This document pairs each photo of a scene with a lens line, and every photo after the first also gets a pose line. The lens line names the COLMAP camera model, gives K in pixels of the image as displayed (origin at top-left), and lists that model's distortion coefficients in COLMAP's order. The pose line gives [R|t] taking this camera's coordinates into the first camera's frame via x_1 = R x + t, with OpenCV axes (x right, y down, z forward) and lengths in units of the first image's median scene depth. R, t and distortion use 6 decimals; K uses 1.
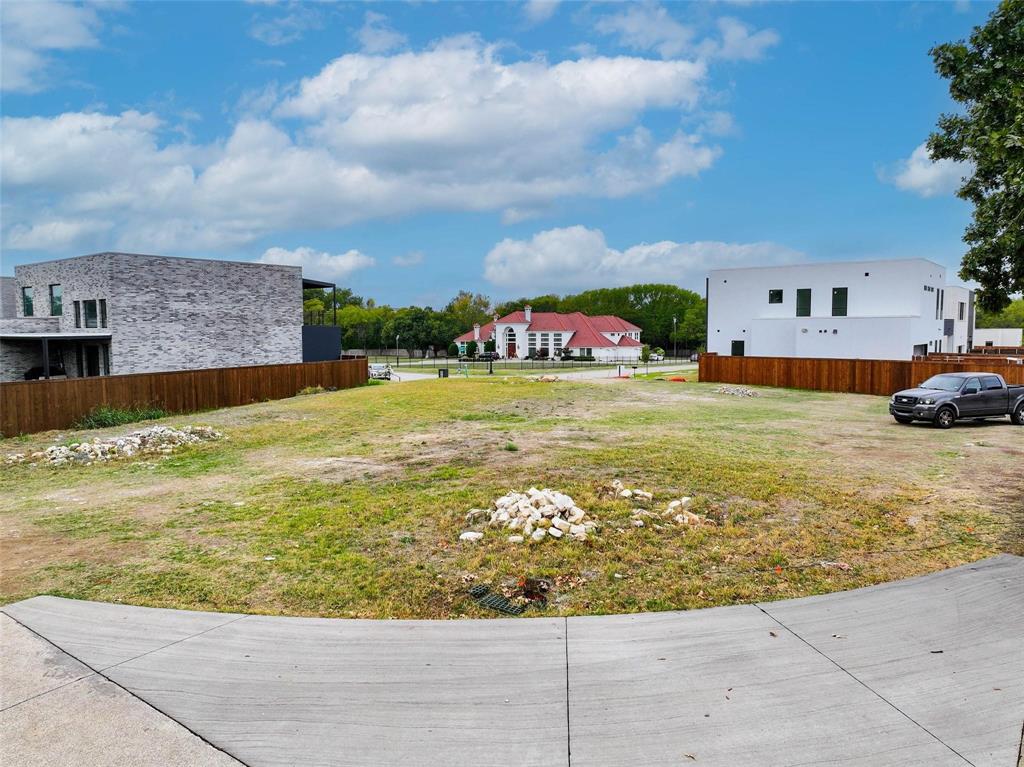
lens RADIAL K [[723.1, 0, 511.9], [0, 723.1, 385.5], [0, 0, 1]] dist [0.005253, -0.002907]
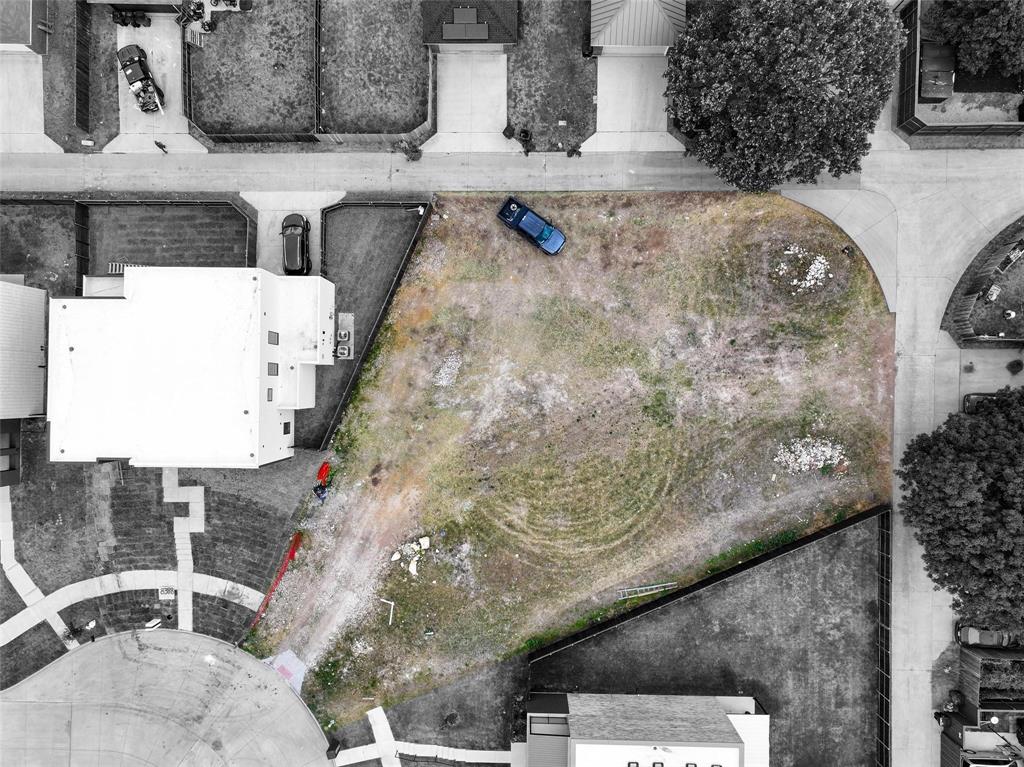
lens RADIAL K [[723.1, 0, 510.3], [0, 723.1, 383.2], [0, 0, 1]] dist [0.005253, -0.002907]
pose [[-0.619062, -0.785279, 0.009949, 0.184979], [0.056598, -0.031975, 0.997885, -1.341218], [-0.783300, 0.618316, 0.064240, 0.764544]]
